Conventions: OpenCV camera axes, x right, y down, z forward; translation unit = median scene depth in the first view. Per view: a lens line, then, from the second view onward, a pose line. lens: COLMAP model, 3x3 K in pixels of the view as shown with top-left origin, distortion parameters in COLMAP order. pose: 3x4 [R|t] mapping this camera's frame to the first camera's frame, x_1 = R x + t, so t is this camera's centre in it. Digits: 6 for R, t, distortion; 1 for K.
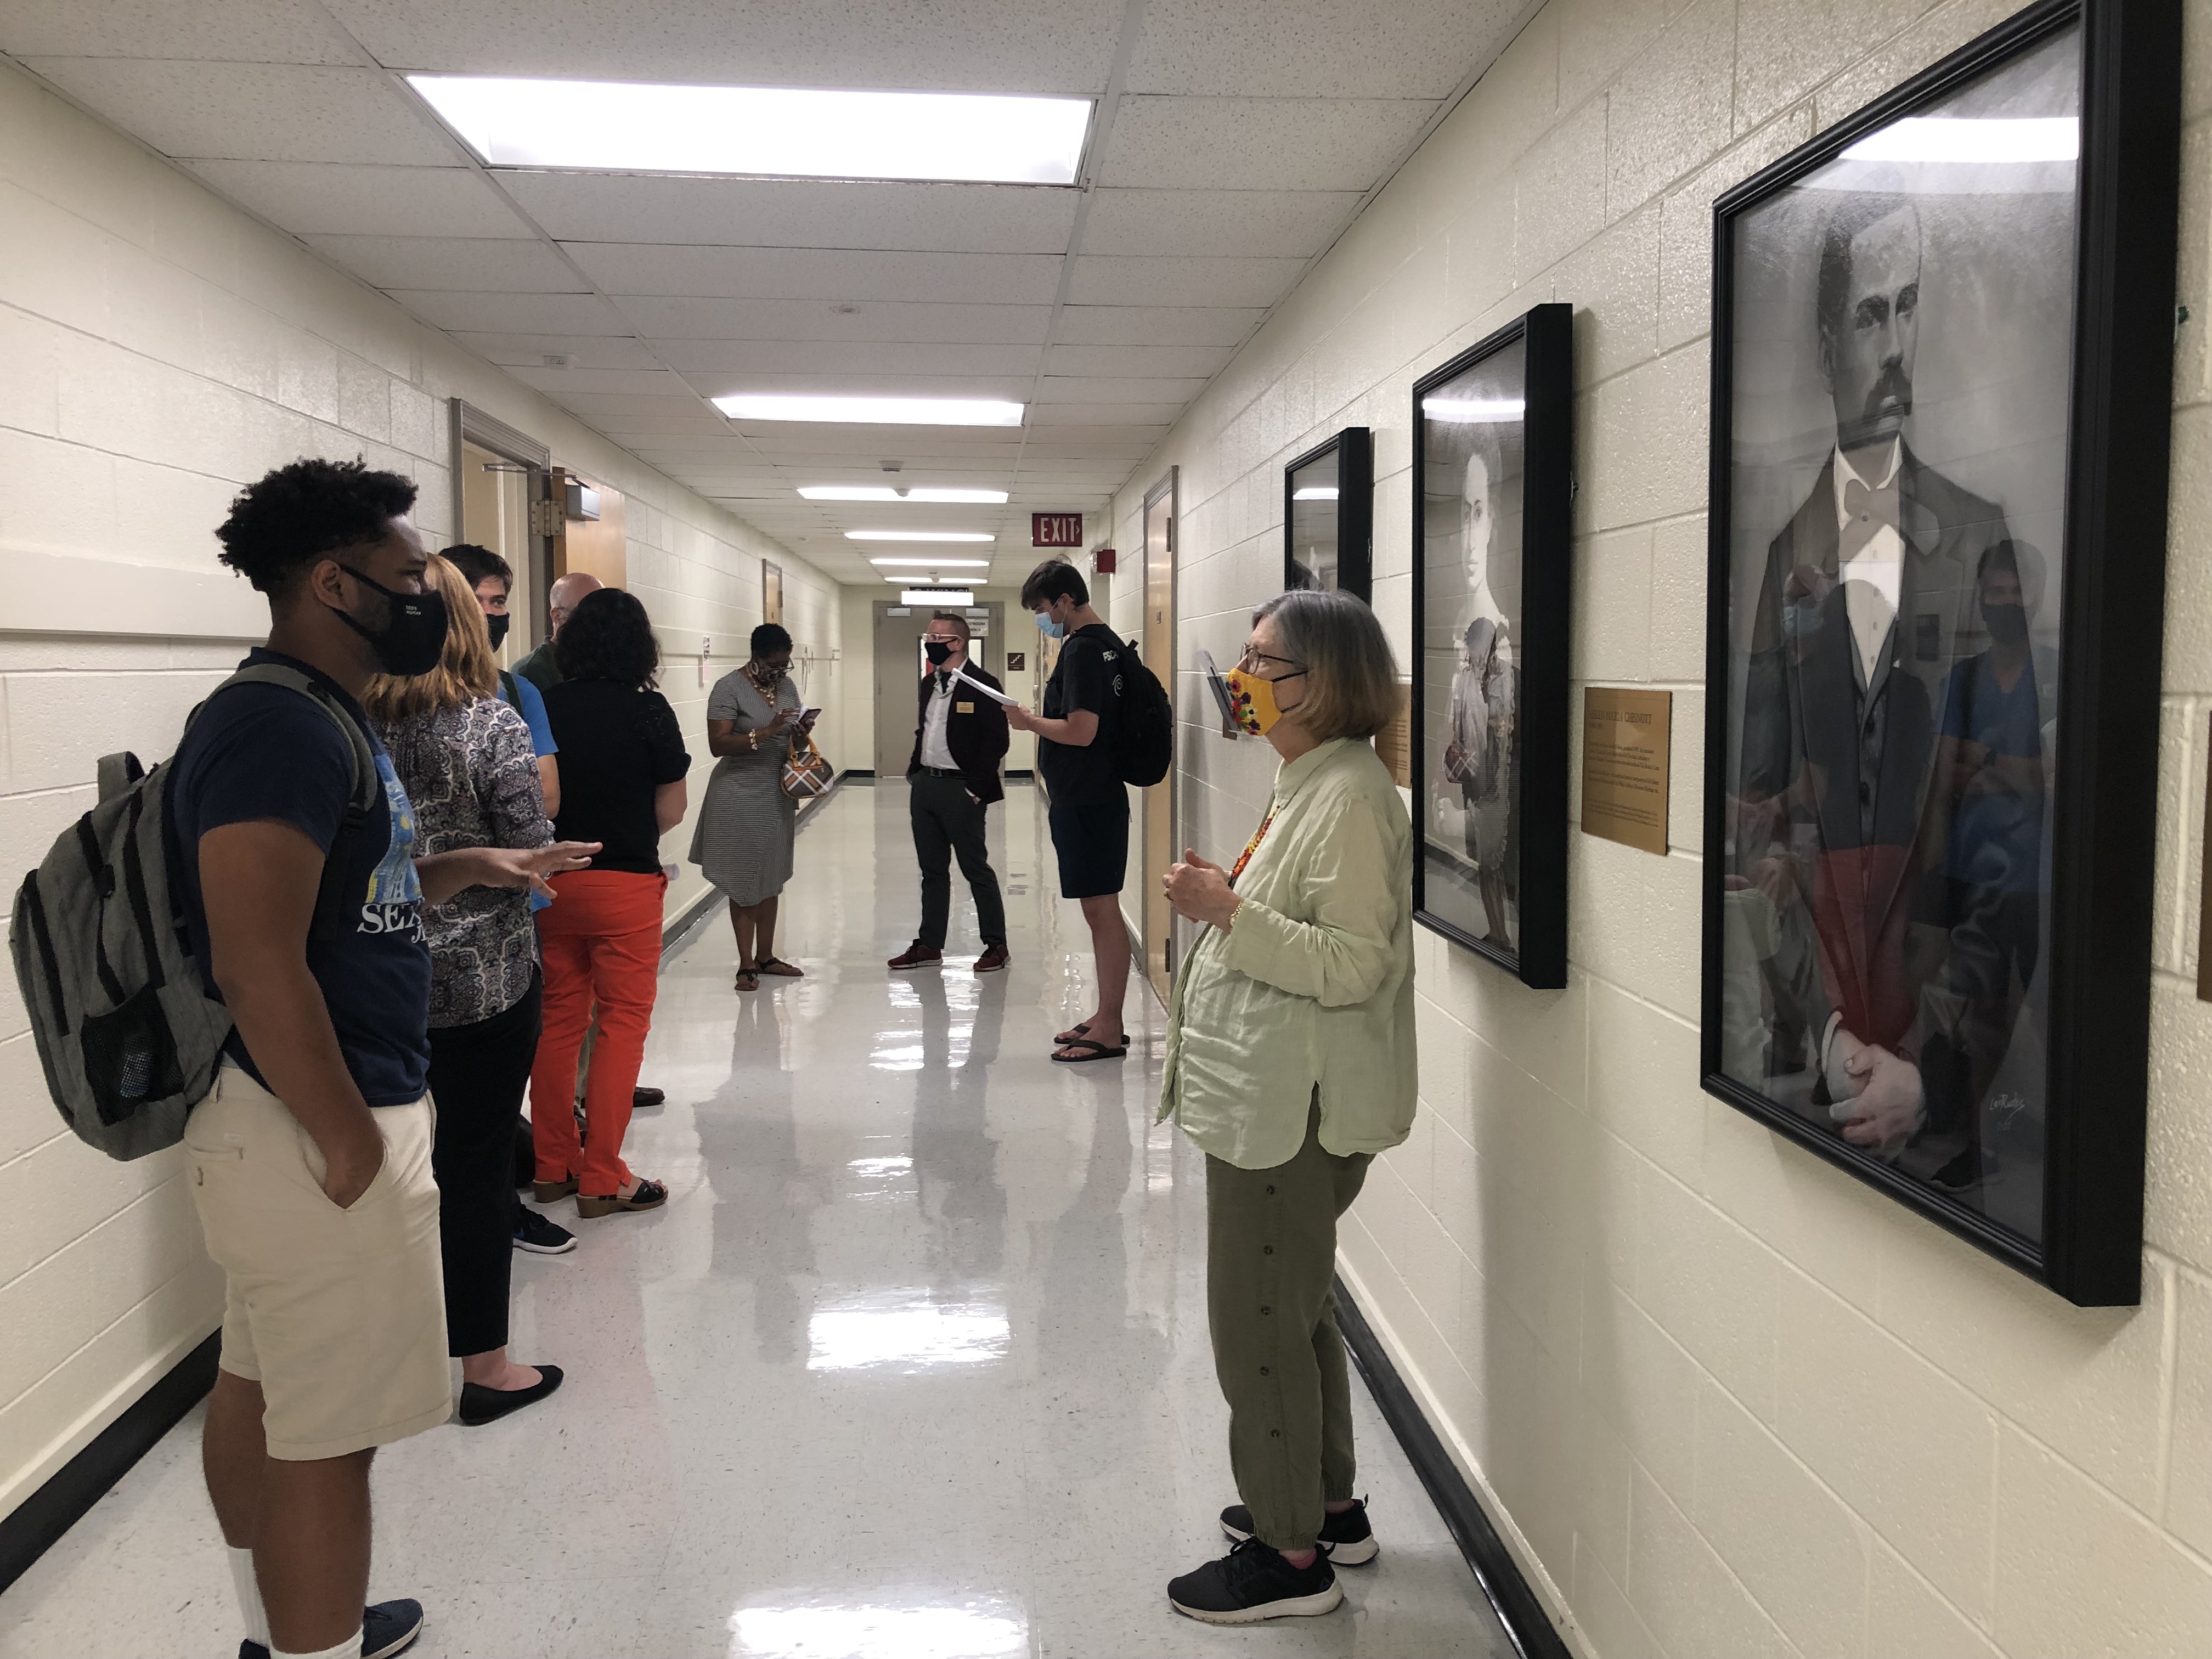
lens RADIAL K [[1816.3, 0, 1123.1], [0, 1816.3, 808.8], [0, 0, 1]] dist [0.051808, -0.059027]
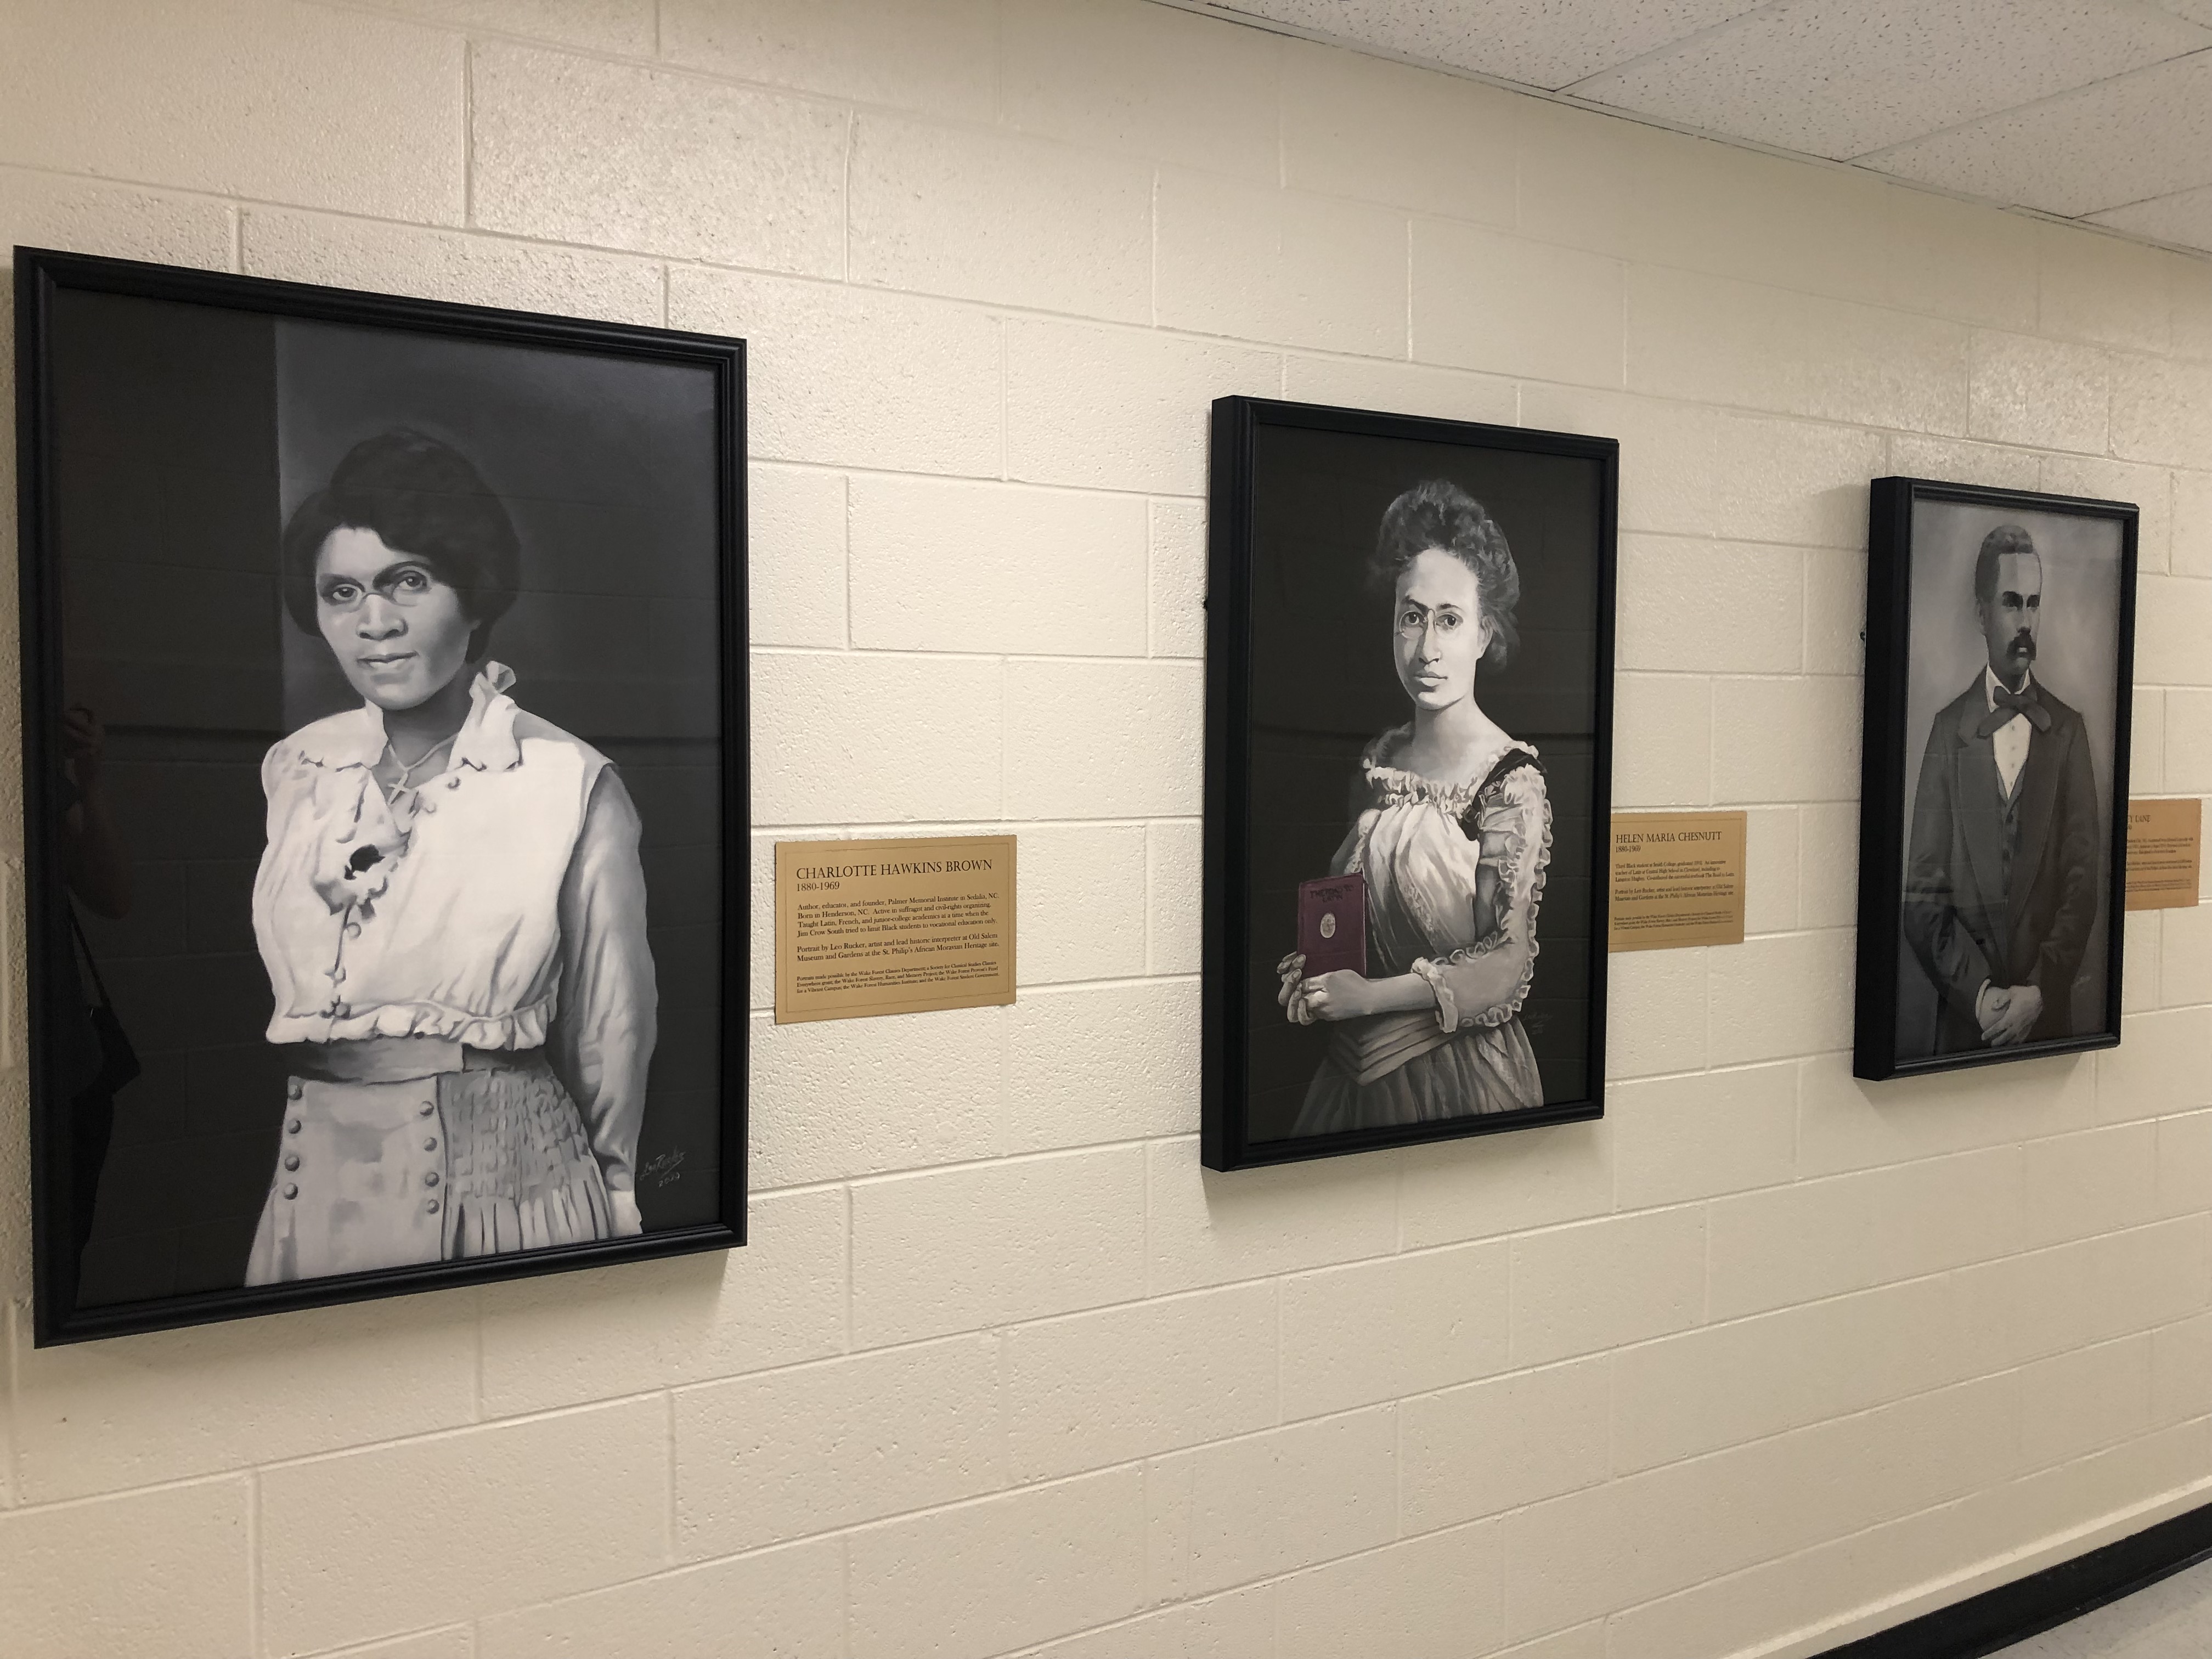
lens RADIAL K [[1816.3, 0, 1090.7], [0, 1816.3, 827.3], [0, 0, 1]] dist [0.051808, -0.059027]
pose [[-0.435909, -0.037104, 0.899226, -0.606909], [0.072394, 0.994466, 0.076128, -0.172553], [-0.897074, 0.098284, -0.430811, 1.848043]]
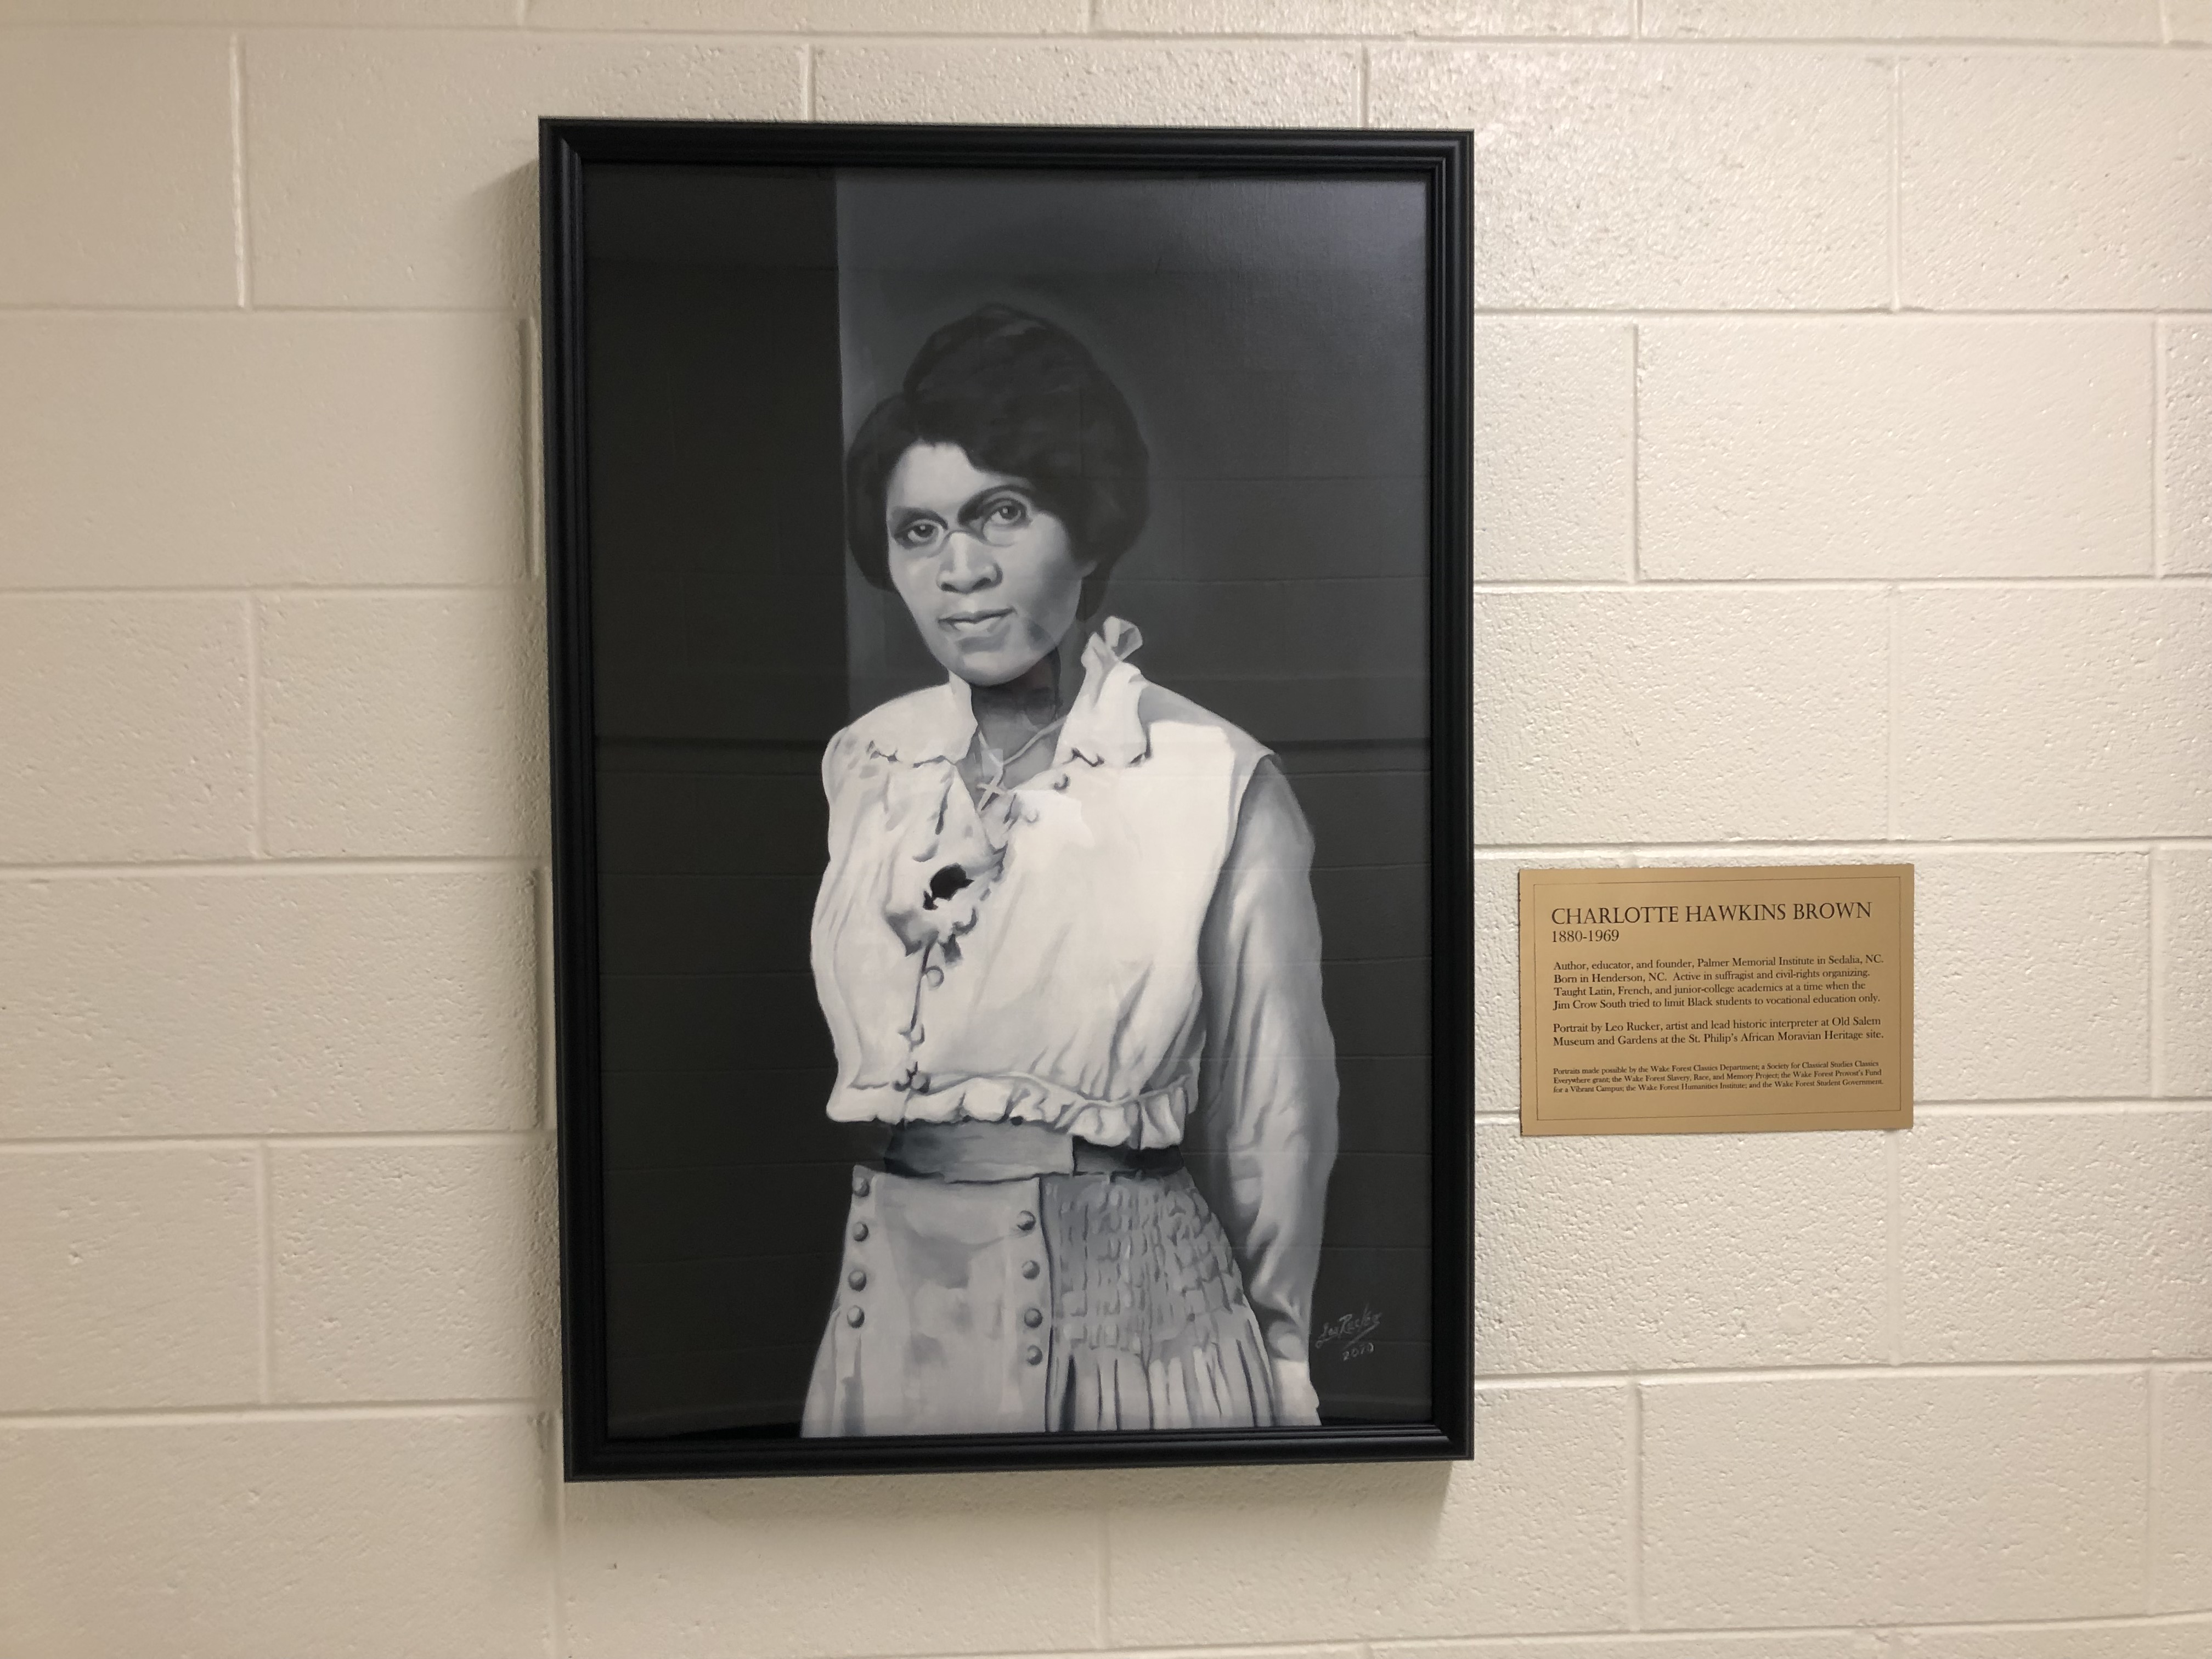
lens RADIAL K [[1816.3, 0, 1135.1], [0, 1816.3, 835.3], [0, 0, 1]] dist [0.051808, -0.059027]
pose [[0.034569, -0.023140, 0.999134, -0.364943], [0.089245, 0.995809, 0.019976, -0.145215], [-0.995410, 0.088477, 0.036489, 1.714963]]
